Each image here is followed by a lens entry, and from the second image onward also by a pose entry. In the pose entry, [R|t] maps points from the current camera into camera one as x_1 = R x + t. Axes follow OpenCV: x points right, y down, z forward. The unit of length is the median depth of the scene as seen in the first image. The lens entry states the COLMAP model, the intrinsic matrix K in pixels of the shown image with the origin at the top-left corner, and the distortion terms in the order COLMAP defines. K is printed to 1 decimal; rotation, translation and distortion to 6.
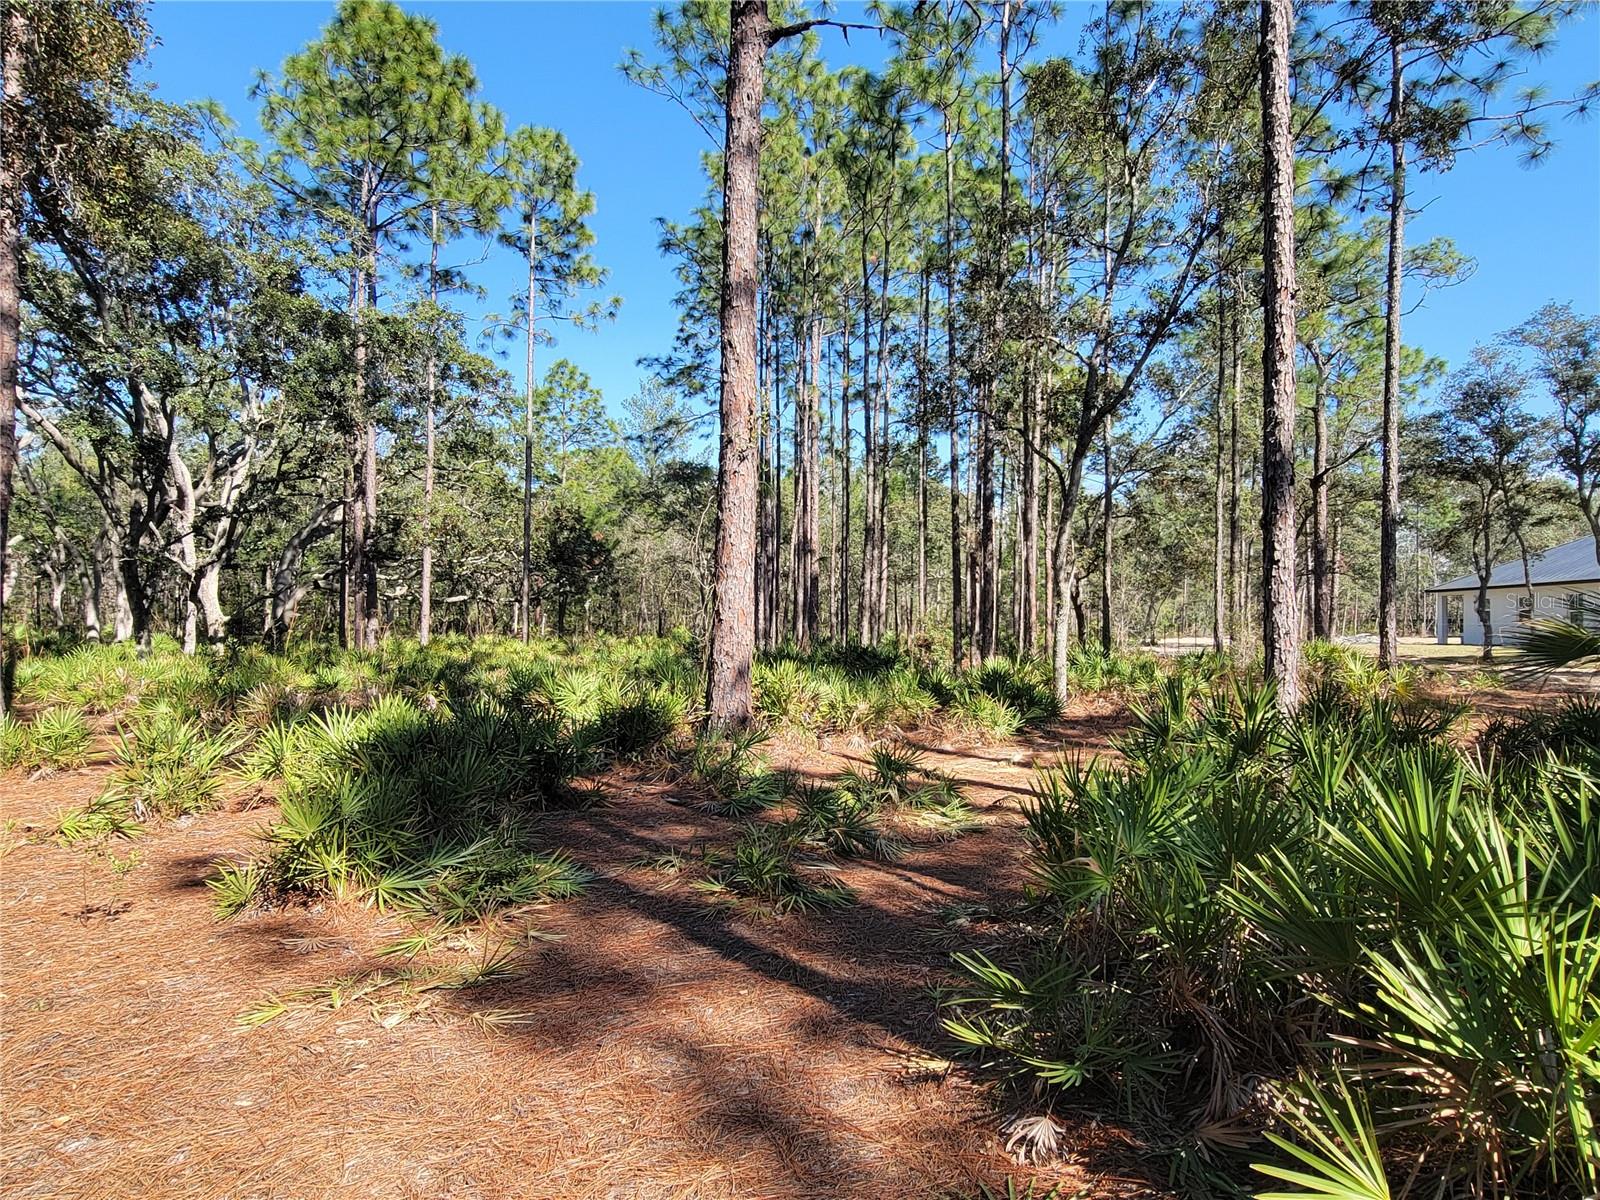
lens RADIAL K [[933.7, 0, 814.8], [0, 933.7, 622.9], [0, 0, 1]] dist [-0.013487, -0.000245]
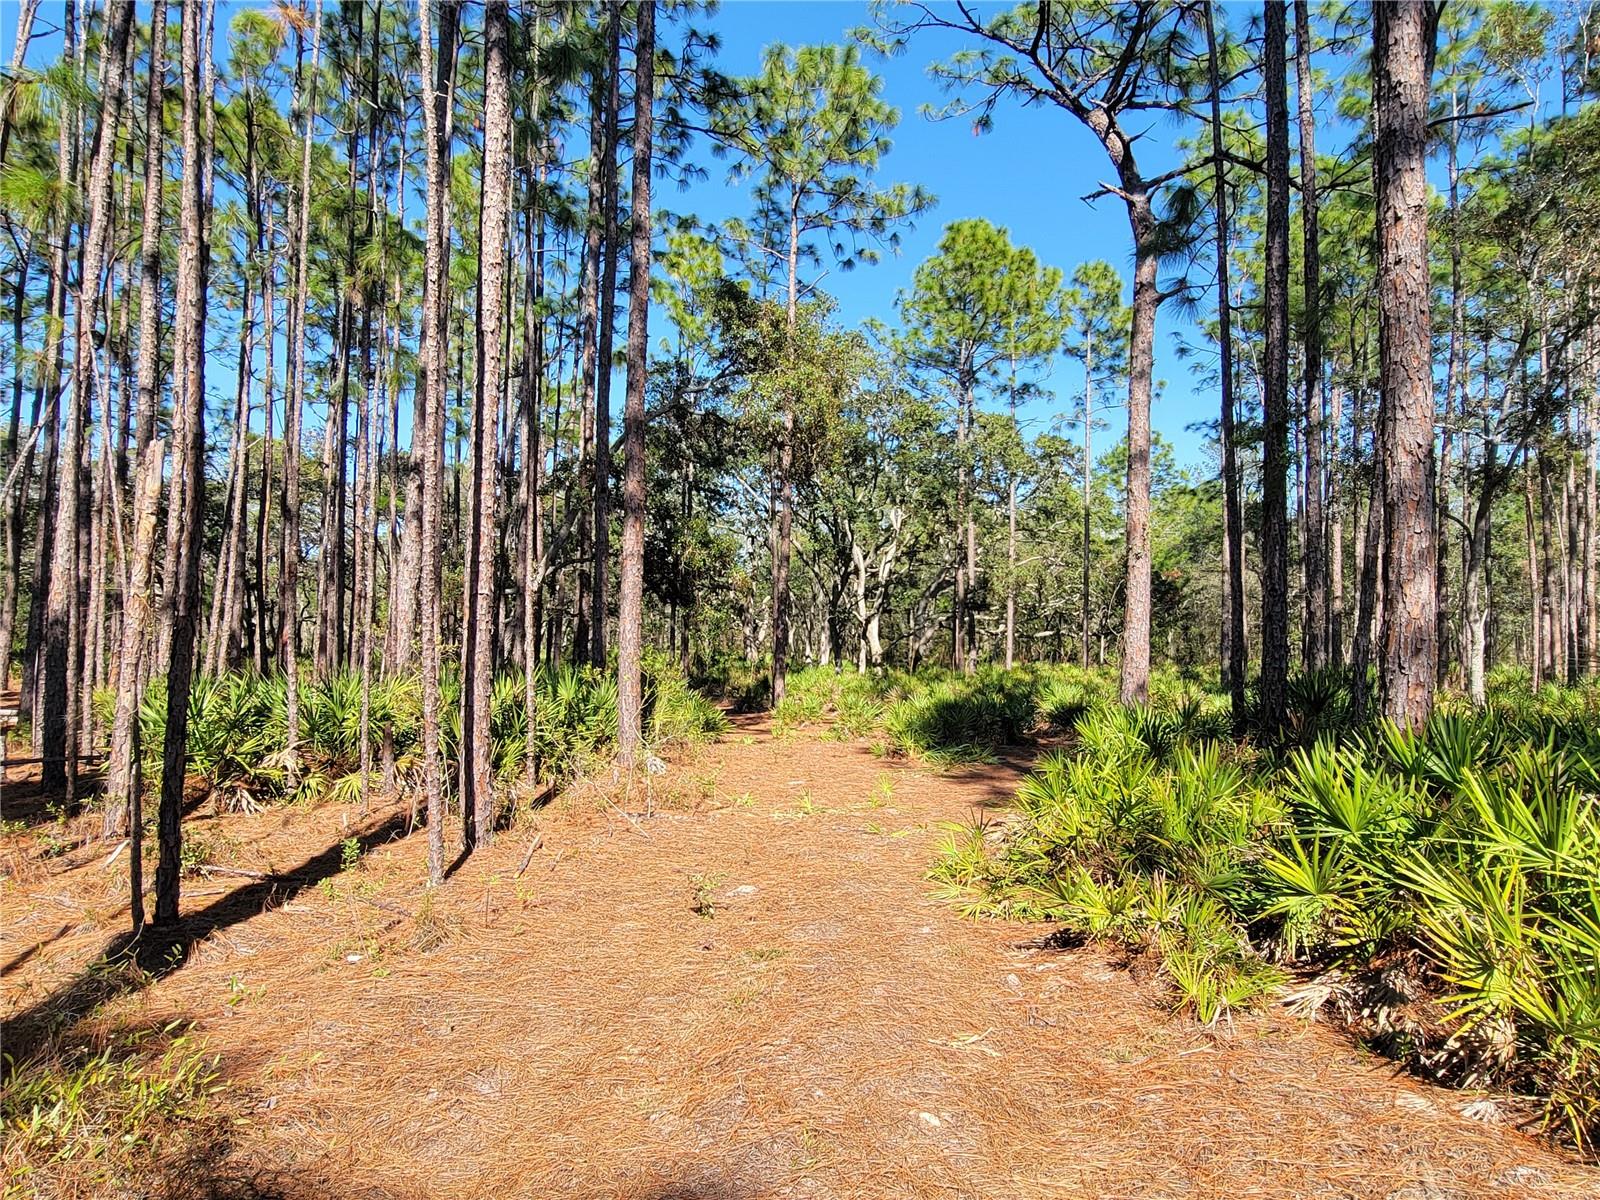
lens RADIAL K [[933.7, 0, 814.8], [0, 933.7, 622.9], [0, 0, 1]] dist [-0.013487, -0.000245]
pose [[0.801130, -0.017300, -0.598240, 0.187914], [-0.002175, 0.999491, -0.031816, -0.001305], [0.598486, 0.026789, 0.800685, -0.283653]]
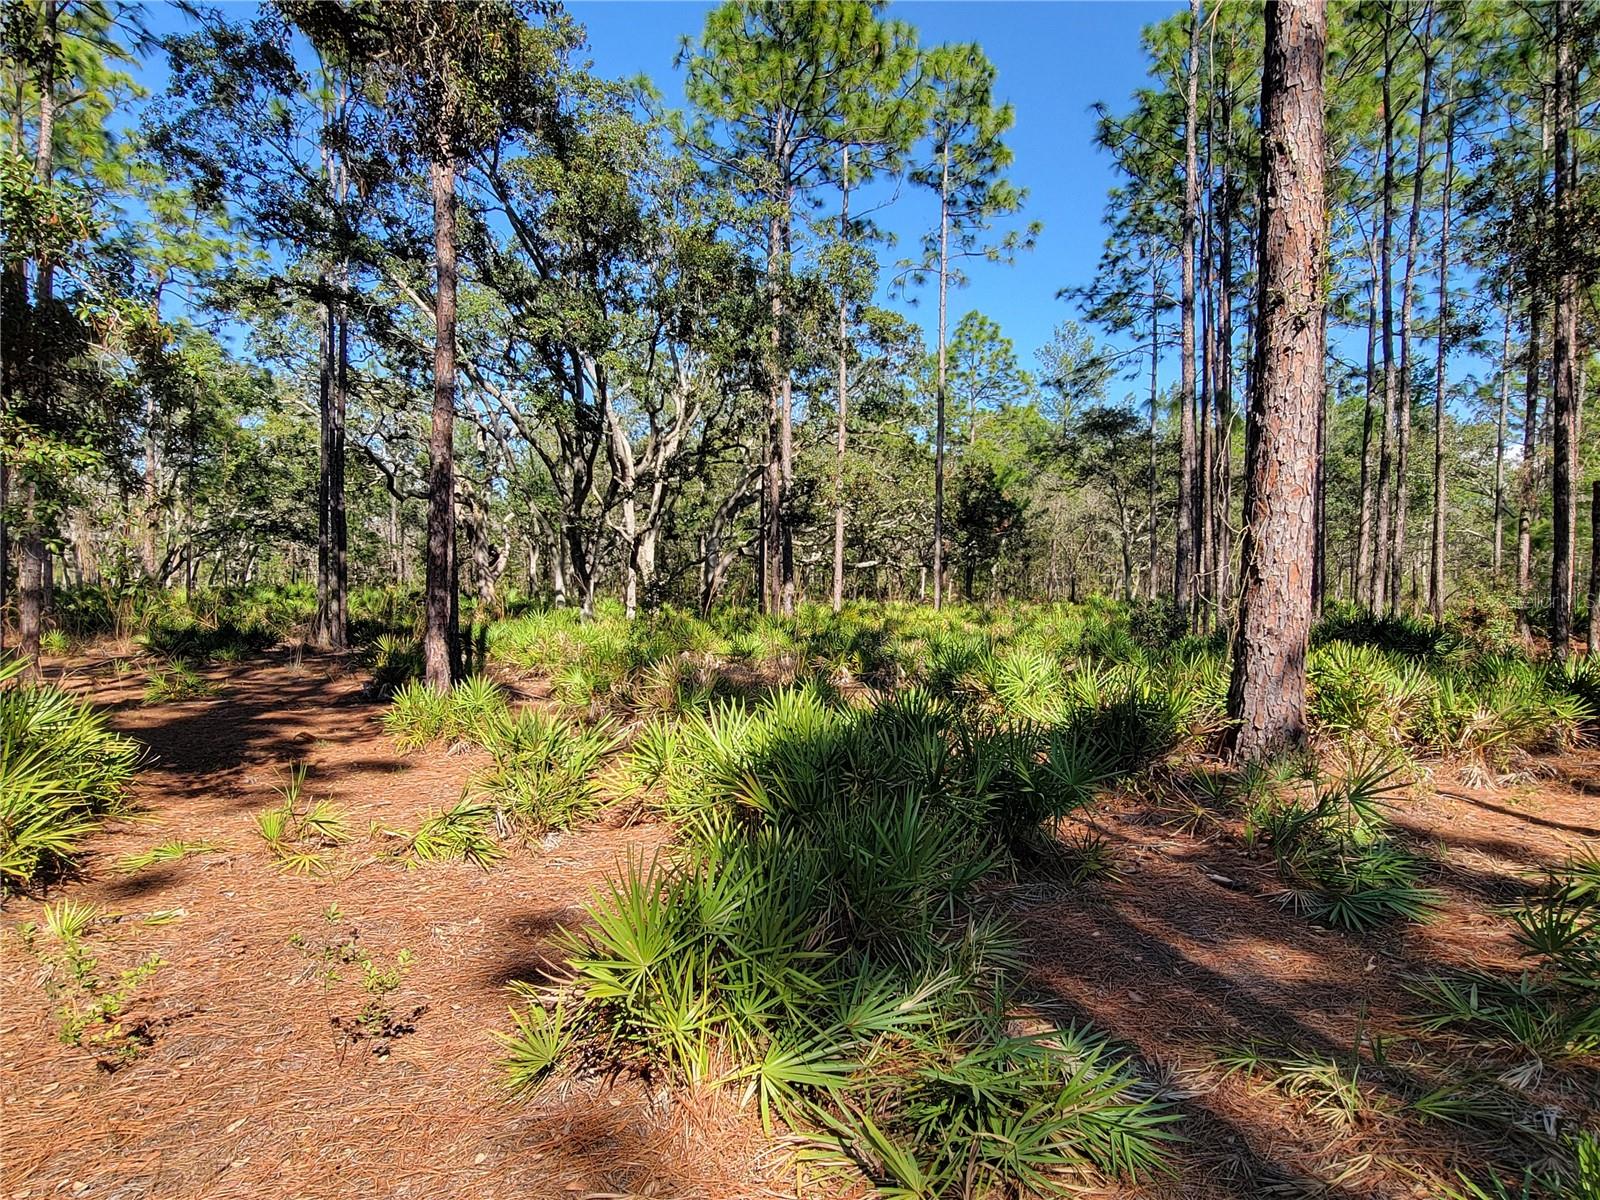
lens RADIAL K [[937.4, 0, 807.4], [0, 937.4, 619.4], [0, 0, 1]] dist [-0.001587, 0.001035]
pose [[0.909791, 0.012748, -0.414870, -0.047498], [0.000783, 0.999474, 0.032427, 0.001110], [0.415065, -0.029827, 0.909303, 0.111936]]
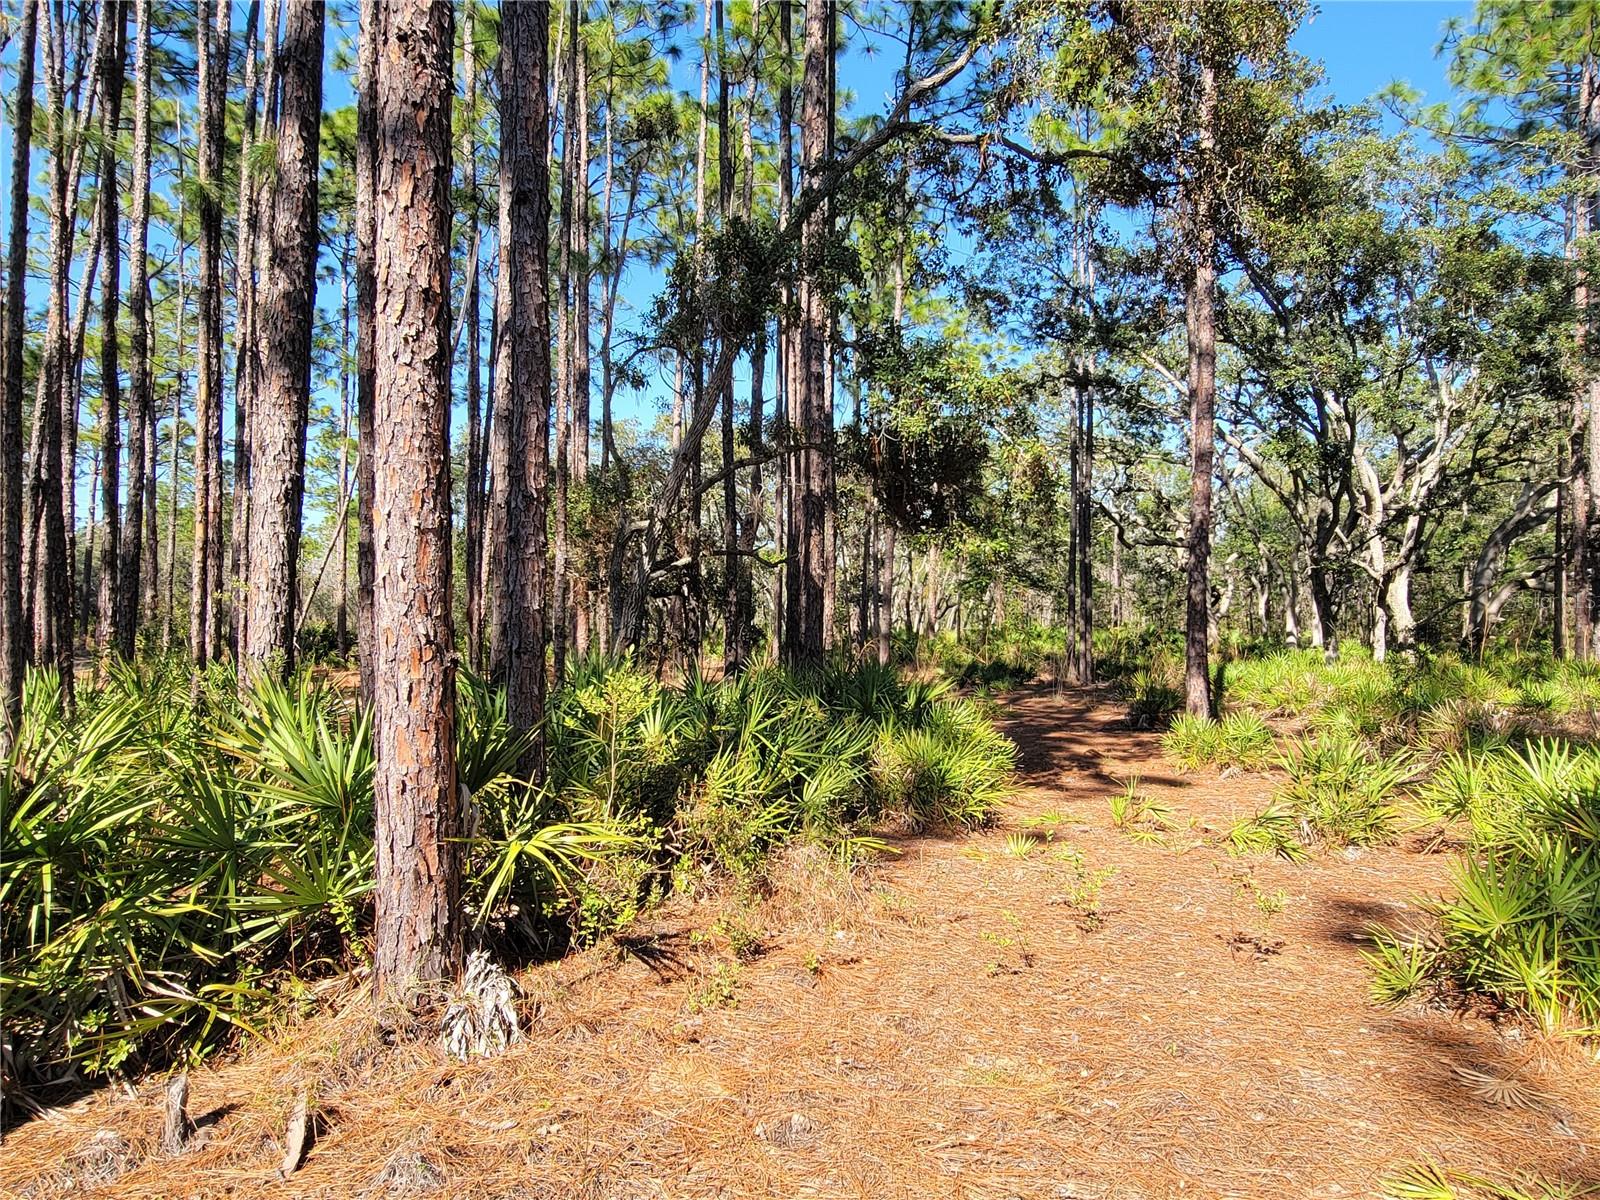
lens RADIAL K [[937.4, 0, 807.4], [0, 937.4, 619.4], [0, 0, 1]] dist [-0.001587, 0.001035]
pose [[0.411582, -0.013749, -0.911269, -0.021084], [0.004740, 0.999905, -0.012945, -0.000249], [0.911360, 0.001008, 0.411608, 0.044918]]
